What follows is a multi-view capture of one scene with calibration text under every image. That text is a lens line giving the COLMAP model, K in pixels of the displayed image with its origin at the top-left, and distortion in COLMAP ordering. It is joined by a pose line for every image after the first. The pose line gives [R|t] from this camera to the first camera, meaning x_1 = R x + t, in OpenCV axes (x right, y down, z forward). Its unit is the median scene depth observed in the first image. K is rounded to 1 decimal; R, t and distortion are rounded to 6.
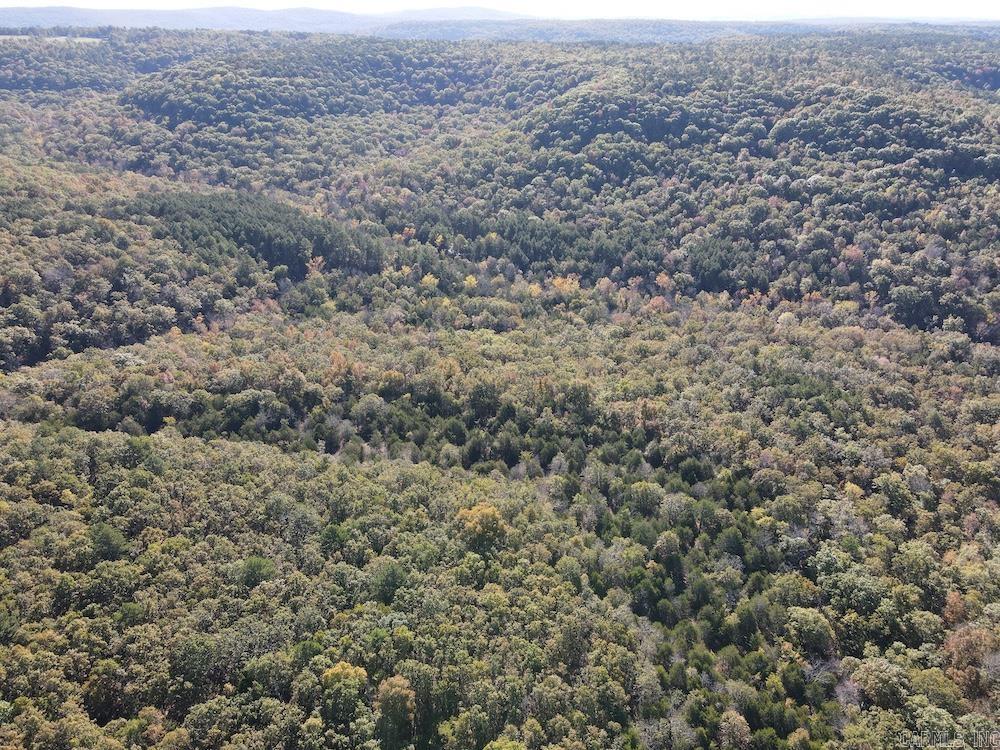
lens RADIAL K [[735.8, 0, 495.8], [0, 735.8, 378.8], [0, 0, 1]] dist [0.015382, 0.003919]
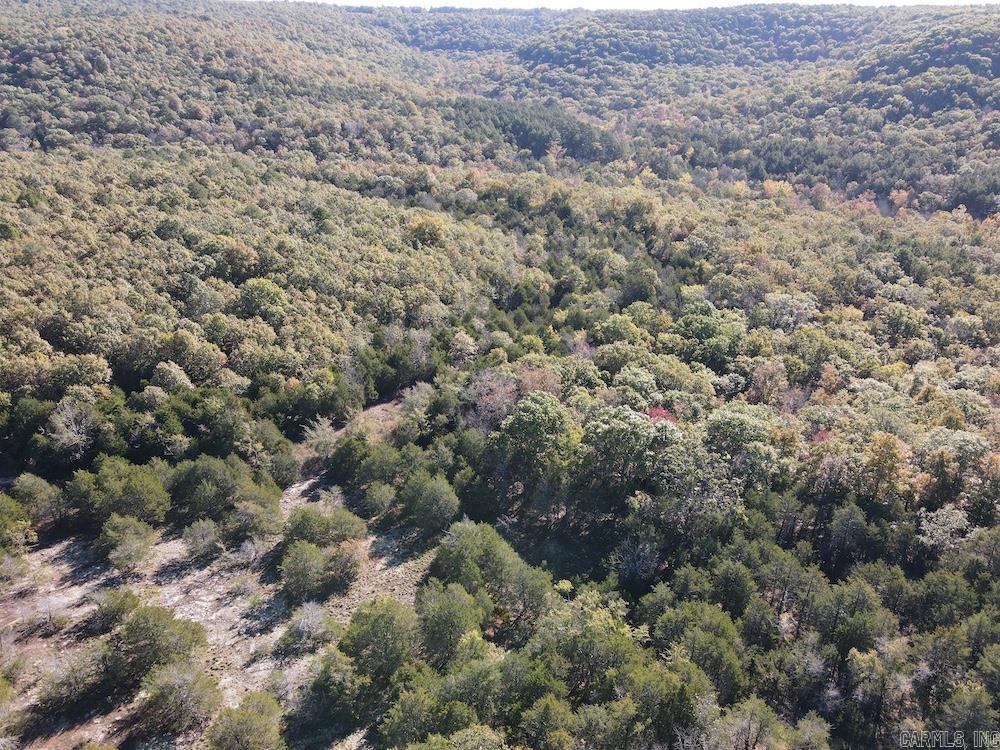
lens RADIAL K [[735.8, 0, 498.7], [0, 735.8, 378.0], [0, 0, 1]] dist [0.015382, 0.003919]
pose [[0.849314, 0.221289, -0.479267, 0.164703], [-0.228248, 0.972582, 0.044584, 0.082370], [0.475992, 0.071526, 0.876536, 0.008968]]
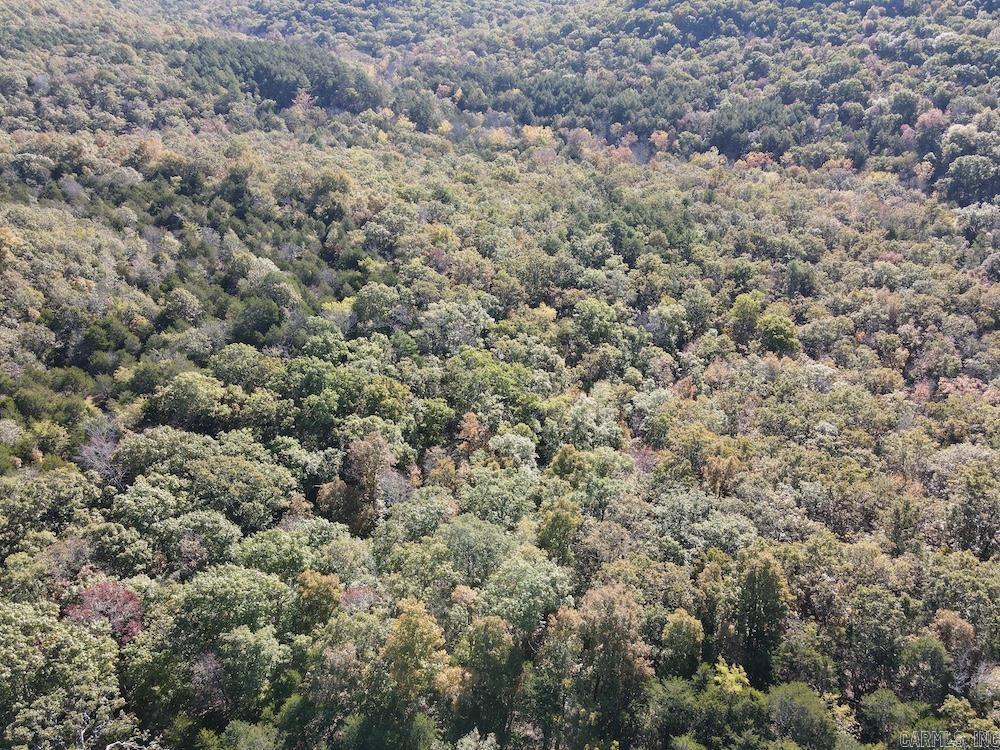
lens RADIAL K [[735.8, 0, 497.3], [0, 735.8, 377.2], [0, 0, 1]] dist [0.015382, 0.003919]
pose [[0.940418, 0.156325, -0.301956, 0.195789], [-0.134474, 0.986639, 0.091982, 0.044262], [0.312300, -0.045896, 0.948874, 0.083701]]
